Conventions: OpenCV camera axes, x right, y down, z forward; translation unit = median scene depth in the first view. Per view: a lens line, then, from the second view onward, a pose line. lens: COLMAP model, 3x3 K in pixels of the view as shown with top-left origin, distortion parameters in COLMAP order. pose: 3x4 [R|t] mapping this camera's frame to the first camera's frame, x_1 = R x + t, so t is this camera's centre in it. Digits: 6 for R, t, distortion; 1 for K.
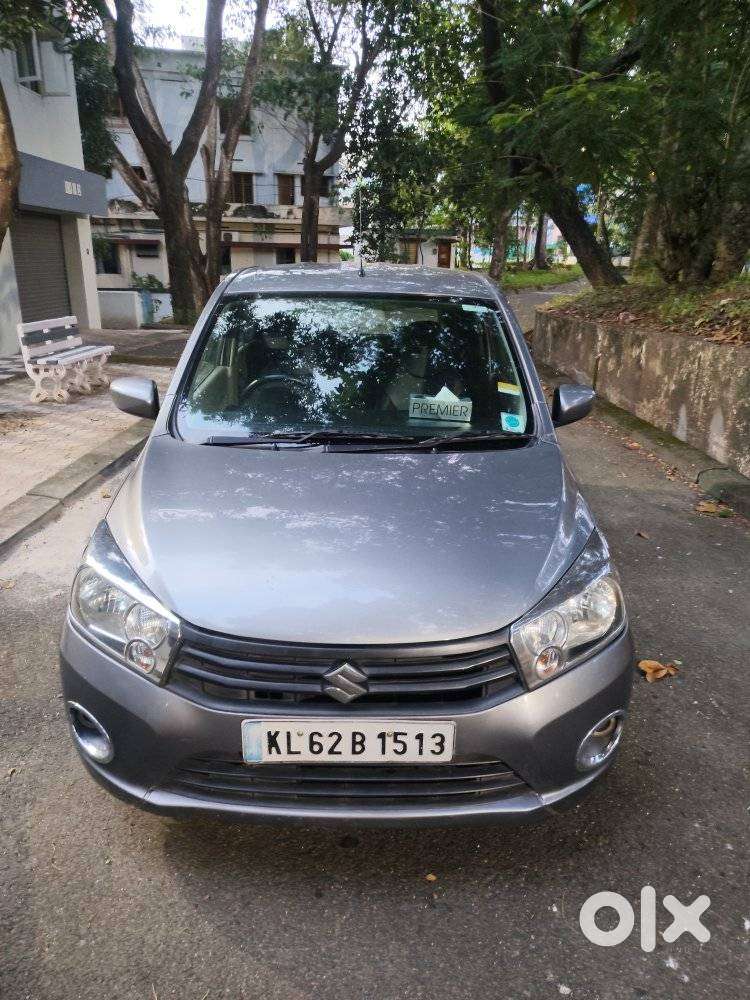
lens RADIAL K [[708.2, 0, 375.0], [0, 708.2, 500.0], [0, 0, 1]] dist [0.007831, -0.001162]
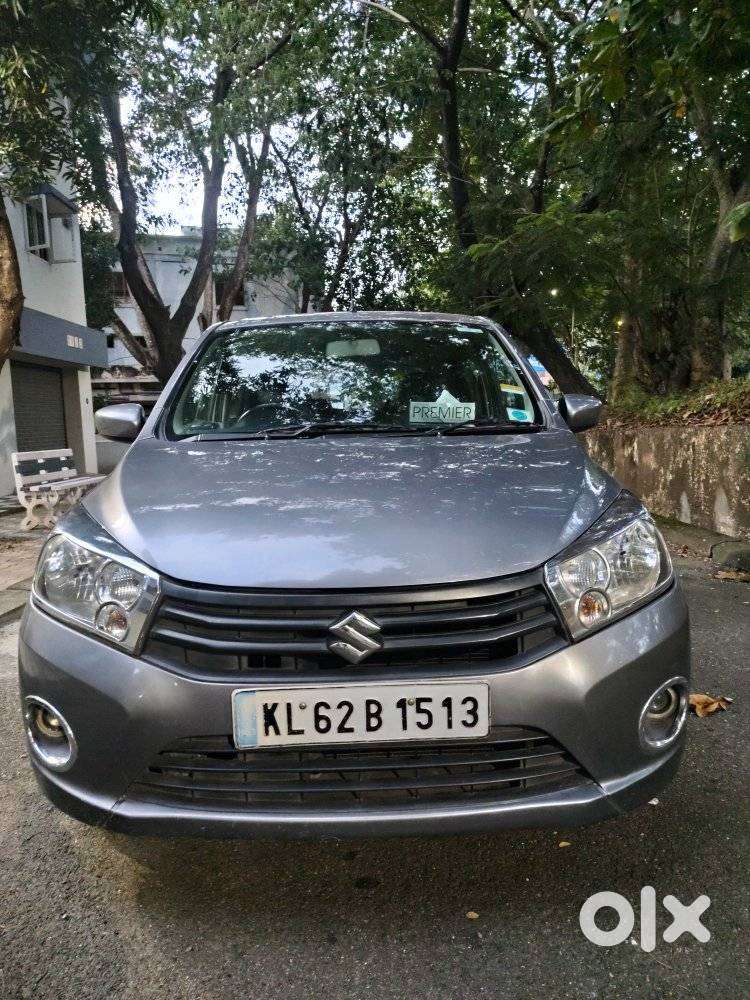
lens RADIAL K [[708.5, 0, 375.5], [0, 708.5, 503.9], [0, 0, 1]] dist [0.023931, -0.024817]
pose [[0.998908, -0.045477, 0.010741, -0.005088], [0.046721, 0.976012, -0.212643, 0.074208], [-0.000813, 0.212913, 0.977071, 0.037367]]
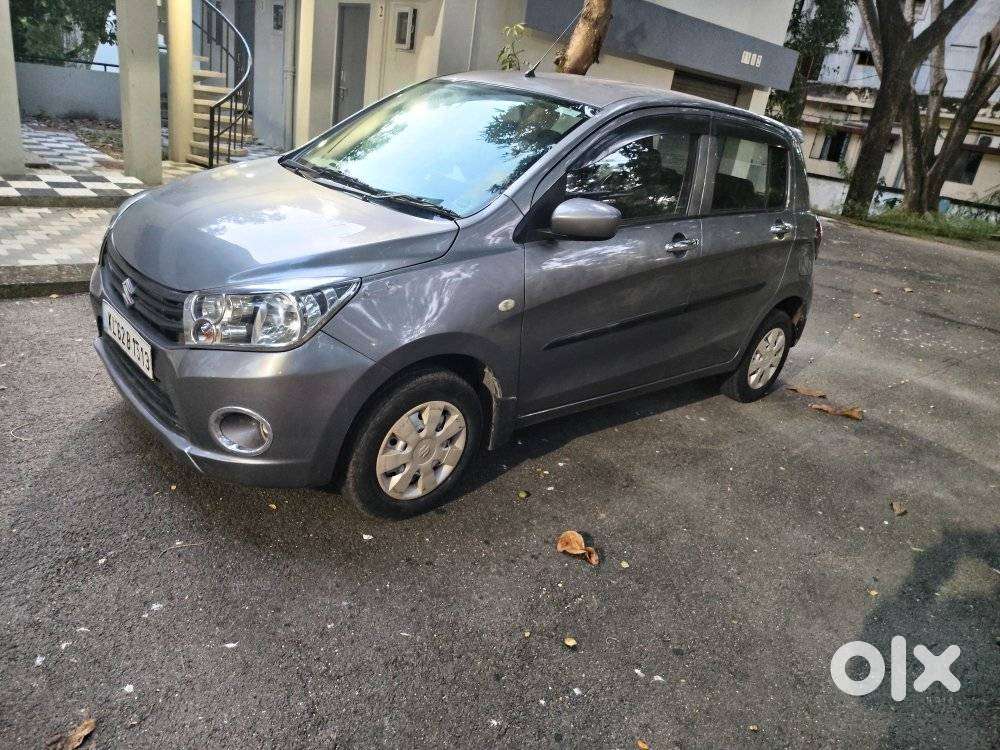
lens RADIAL K [[708.5, 0, 500.0], [0, 708.5, 375.0], [0, 0, 1]] dist [0.023931, -0.024817]
pose [[0.645502, 0.351043, -0.678304, 0.378734], [-0.369193, 0.920875, 0.125242, -0.010811], [0.668598, 0.169581, 0.724029, 0.135786]]
